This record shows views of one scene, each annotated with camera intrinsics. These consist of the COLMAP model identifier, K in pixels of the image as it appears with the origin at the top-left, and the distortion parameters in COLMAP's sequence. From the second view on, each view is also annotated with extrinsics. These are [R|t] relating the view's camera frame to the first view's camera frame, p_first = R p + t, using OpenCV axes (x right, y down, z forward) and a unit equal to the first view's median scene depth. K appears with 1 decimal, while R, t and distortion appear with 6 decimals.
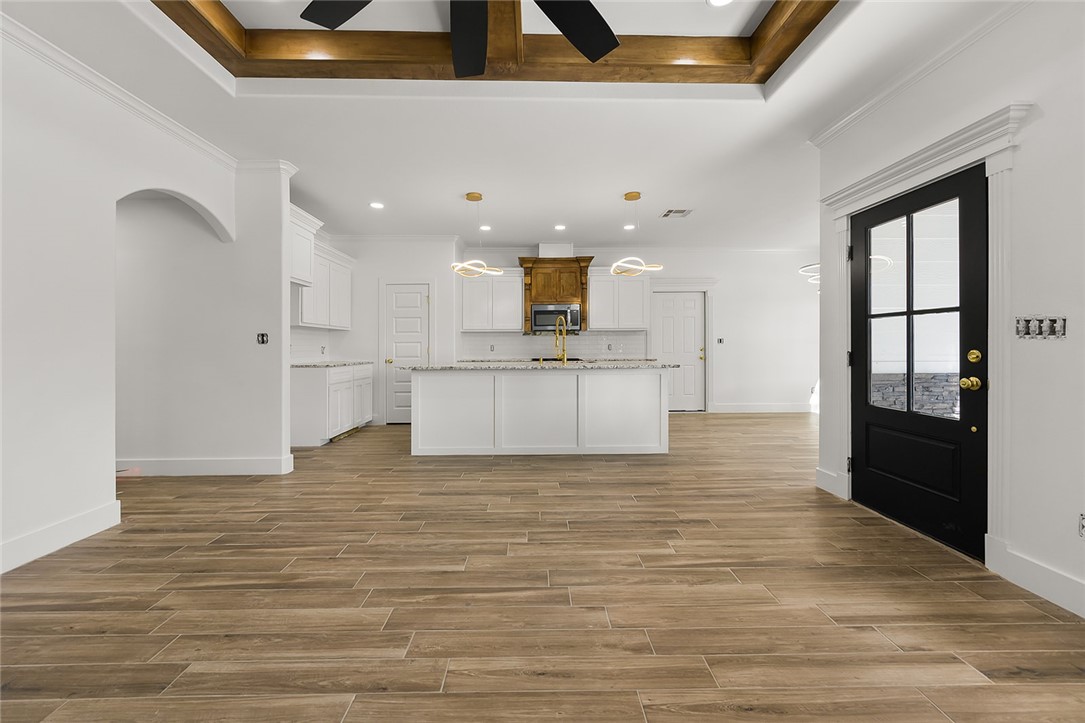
lens RADIAL K [[427.3, 0, 540.2], [0, 427.3, 345.4], [0, 0, 1]] dist [-0.002252, -0.000001]
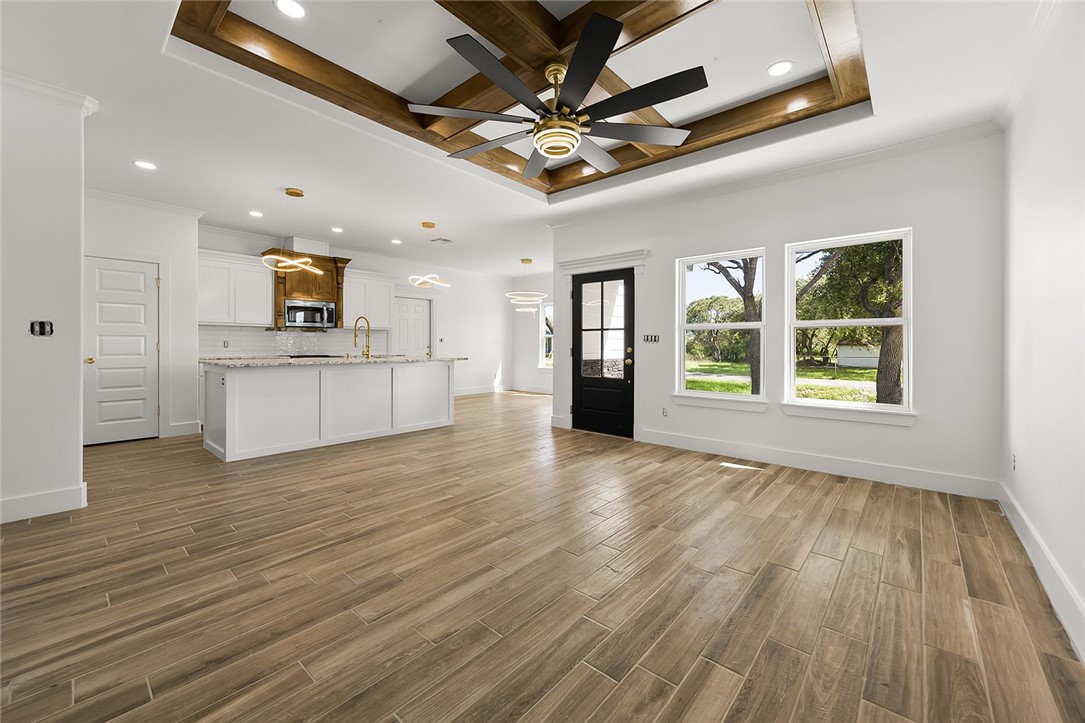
lens RADIAL K [[433.8, 0, 538.0], [0, 433.8, 339.0], [0, 0, 1]] dist [-0.001061, -0.000019]
pose [[0.667994, 0.018496, 0.743936, -0.817541], [-0.010988, 0.999827, -0.014992, 0.004504], [-0.744085, 0.001840, 0.668082, -0.155482]]
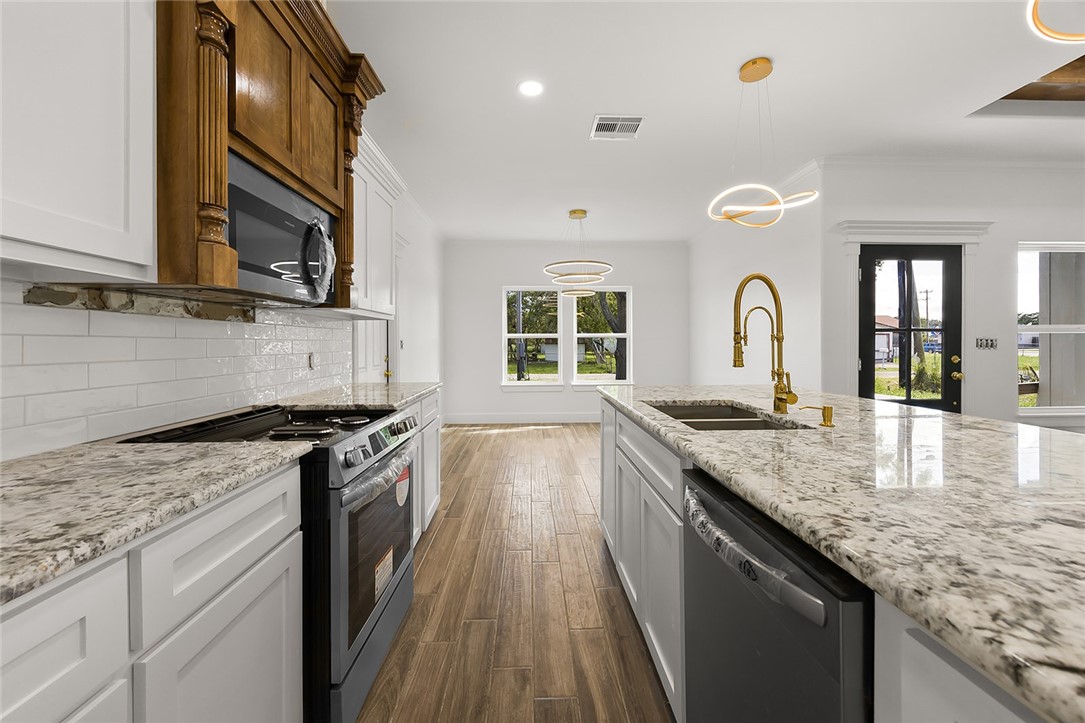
lens RADIAL K [[433.8, 0, 538.0], [0, 433.8, 339.0], [0, 0, 1]] dist [-0.001061, -0.000019]
pose [[-0.022260, 0.040865, 0.998917, -0.474967], [-0.000014, 0.999164, -0.040875, 0.011000], [-0.999752, -0.000924, -0.022241, 2.043277]]
